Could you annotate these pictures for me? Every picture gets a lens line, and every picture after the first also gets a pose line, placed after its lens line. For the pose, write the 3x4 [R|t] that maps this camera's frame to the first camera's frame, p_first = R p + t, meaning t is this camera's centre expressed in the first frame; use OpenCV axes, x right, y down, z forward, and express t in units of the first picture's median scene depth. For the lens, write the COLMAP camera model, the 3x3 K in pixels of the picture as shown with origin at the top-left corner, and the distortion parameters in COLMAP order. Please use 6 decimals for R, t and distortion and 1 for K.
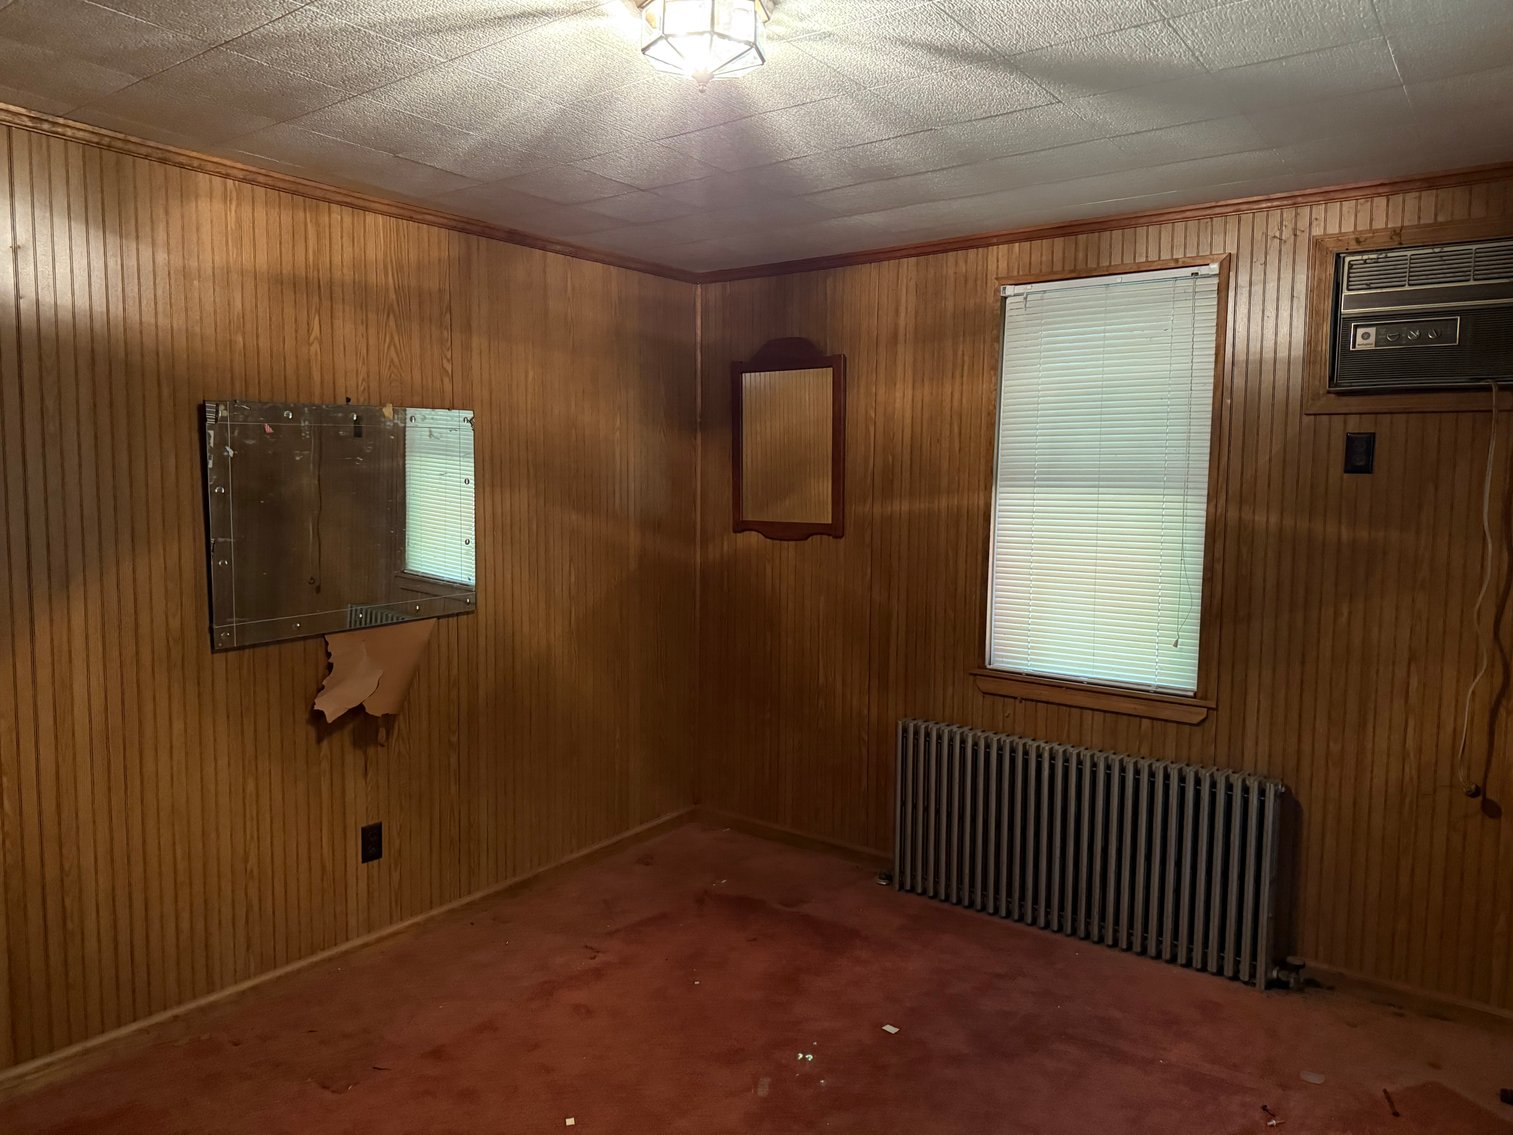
lens RADIAL K [[1075.3, 0, 759.9], [0, 1075.3, 560.4], [0, 0, 1]] dist [0.074253, -0.090774]
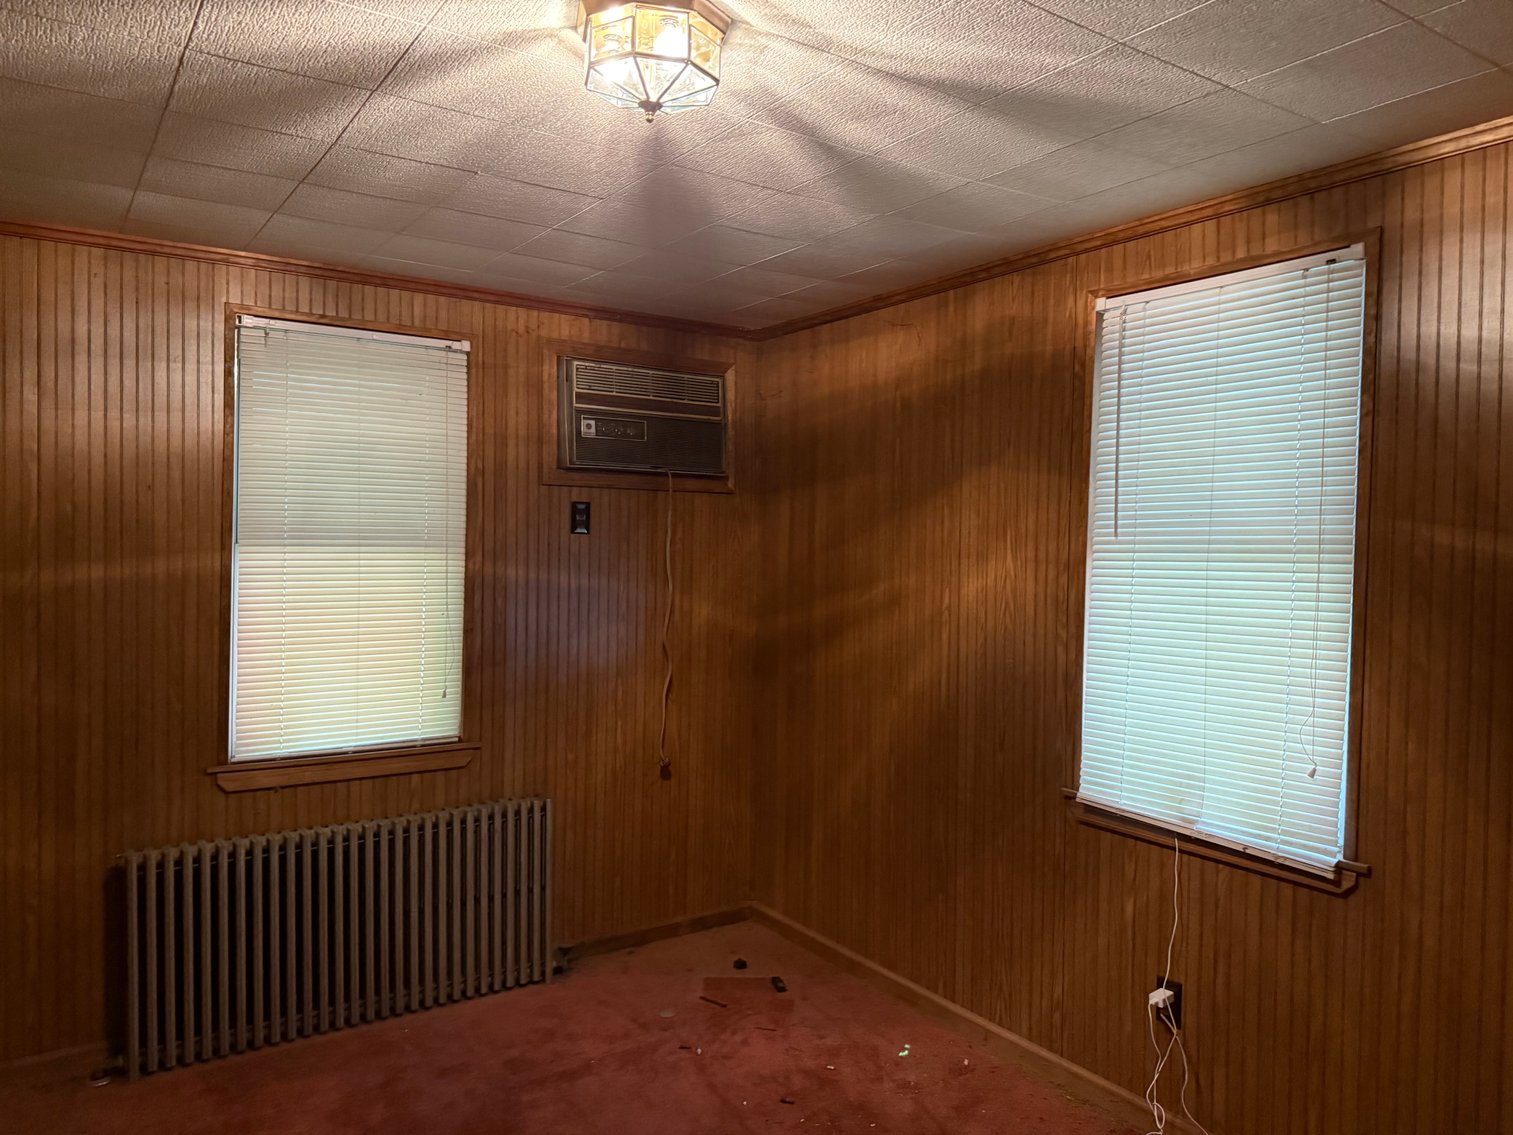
lens RADIAL K [[1075.3, 0, 759.9], [0, 1075.3, 560.4], [0, 0, 1]] dist [0.074253, -0.090774]
pose [[0.317221, -0.025927, 0.947997, -0.519800], [0.063981, 0.997934, 0.005884, -0.039907], [-0.946191, 0.058787, 0.318225, 0.379318]]
